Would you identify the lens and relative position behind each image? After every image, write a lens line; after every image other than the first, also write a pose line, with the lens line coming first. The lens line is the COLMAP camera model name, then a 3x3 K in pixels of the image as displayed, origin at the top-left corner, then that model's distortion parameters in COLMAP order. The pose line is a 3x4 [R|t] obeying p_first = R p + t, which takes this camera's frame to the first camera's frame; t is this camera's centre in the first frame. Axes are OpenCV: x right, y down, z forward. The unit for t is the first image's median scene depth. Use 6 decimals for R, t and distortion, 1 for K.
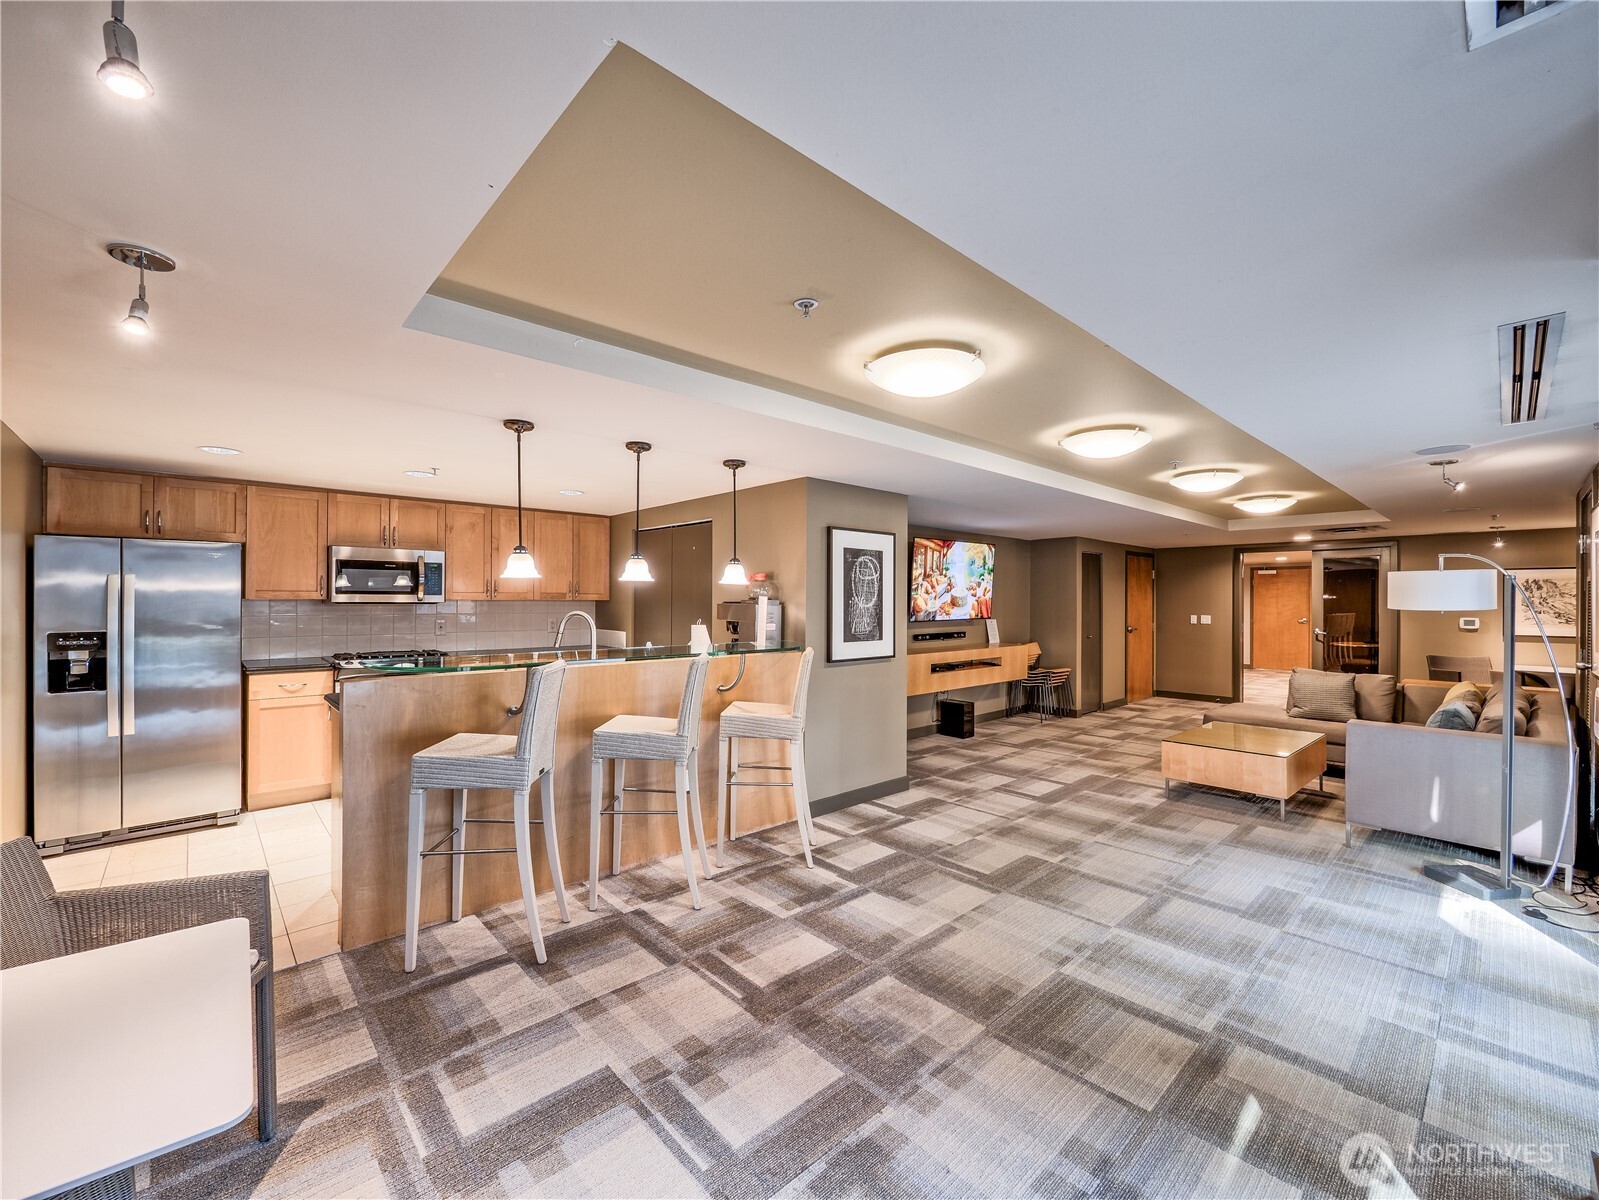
lens RADIAL K [[658.2, 0, 801.9], [0, 658.2, 600.6], [0, 0, 1]] dist [-0.003692, -0.000136]
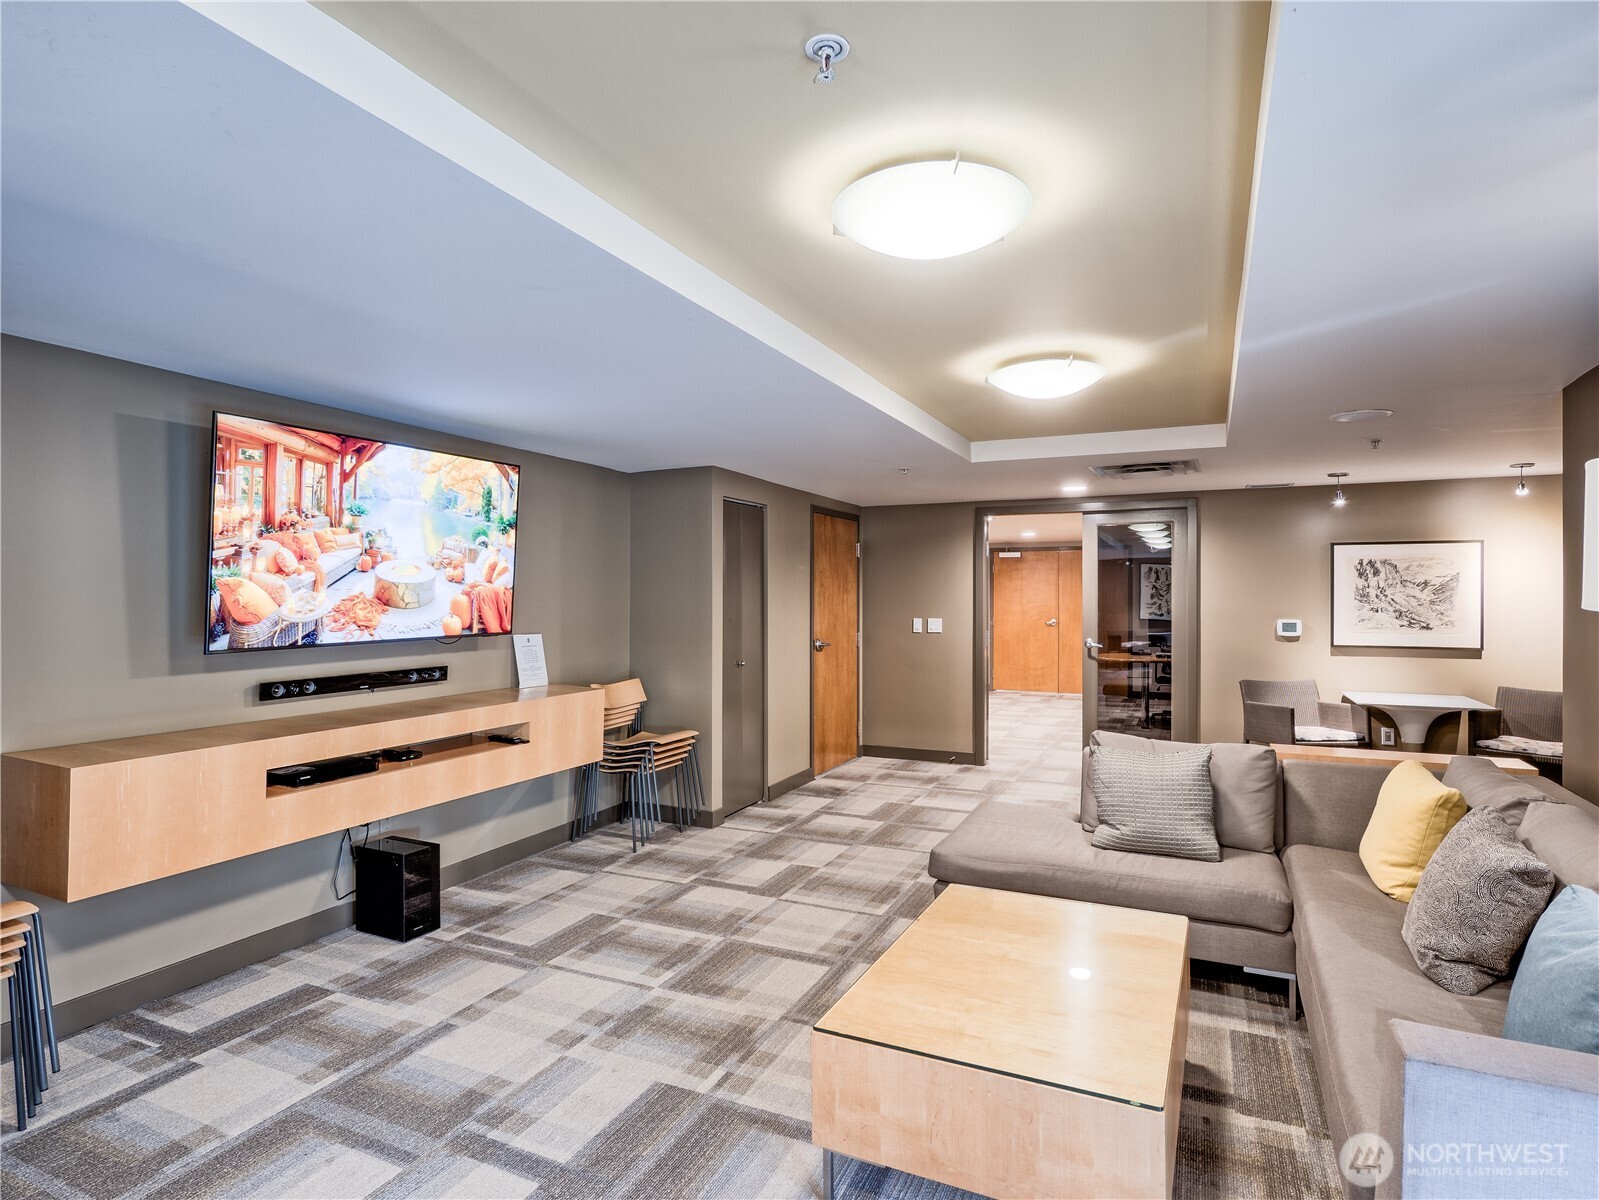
lens RADIAL K [[857.2, 0, 799.8], [0, 857.2, 597.2], [0, 0, 1]] dist [0.002991, 0.000271]
pose [[0.923719, -0.002539, 0.383063, 0.251861], [0.002456, 0.999997, 0.000705, 0.002668], [-0.383064, 0.000290, 0.923722, 0.406663]]
